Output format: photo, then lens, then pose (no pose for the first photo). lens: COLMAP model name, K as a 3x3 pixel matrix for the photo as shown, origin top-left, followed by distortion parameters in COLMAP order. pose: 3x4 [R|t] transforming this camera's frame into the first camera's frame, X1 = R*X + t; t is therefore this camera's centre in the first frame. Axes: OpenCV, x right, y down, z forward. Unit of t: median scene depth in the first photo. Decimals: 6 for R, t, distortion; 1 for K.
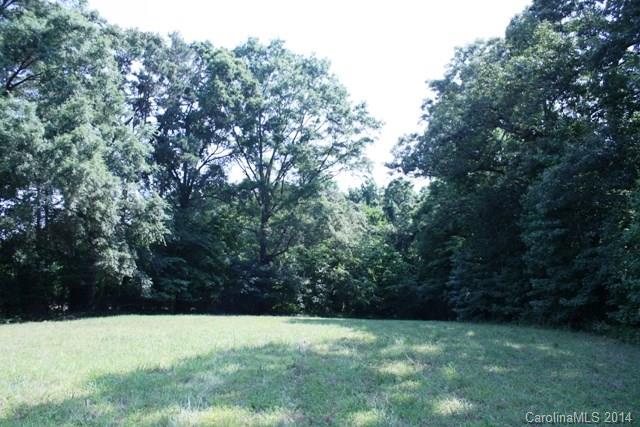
lens RADIAL K [[544.5, 0, 315.7], [0, 544.5, 218.9], [0, 0, 1]] dist [-0.174461, 0.149049]
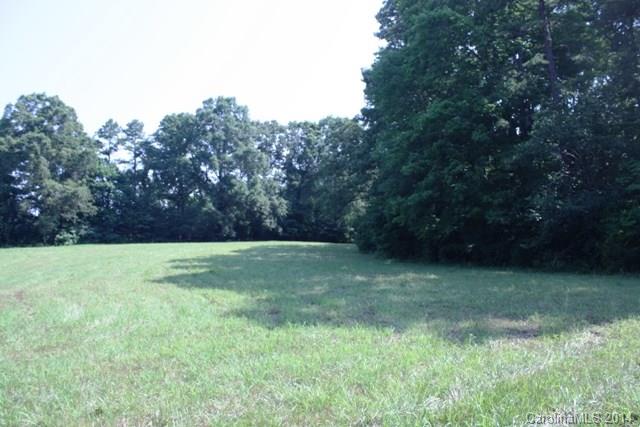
lens RADIAL K [[544.5, 0, 329.0], [0, 544.5, 223.4], [0, 0, 1]] dist [-0.174461, 0.149049]
pose [[0.962078, 0.011142, -0.272546, 0.746618], [0.021281, 0.993054, 0.115721, -0.252091], [0.271943, -0.117133, 0.955158, -1.748017]]
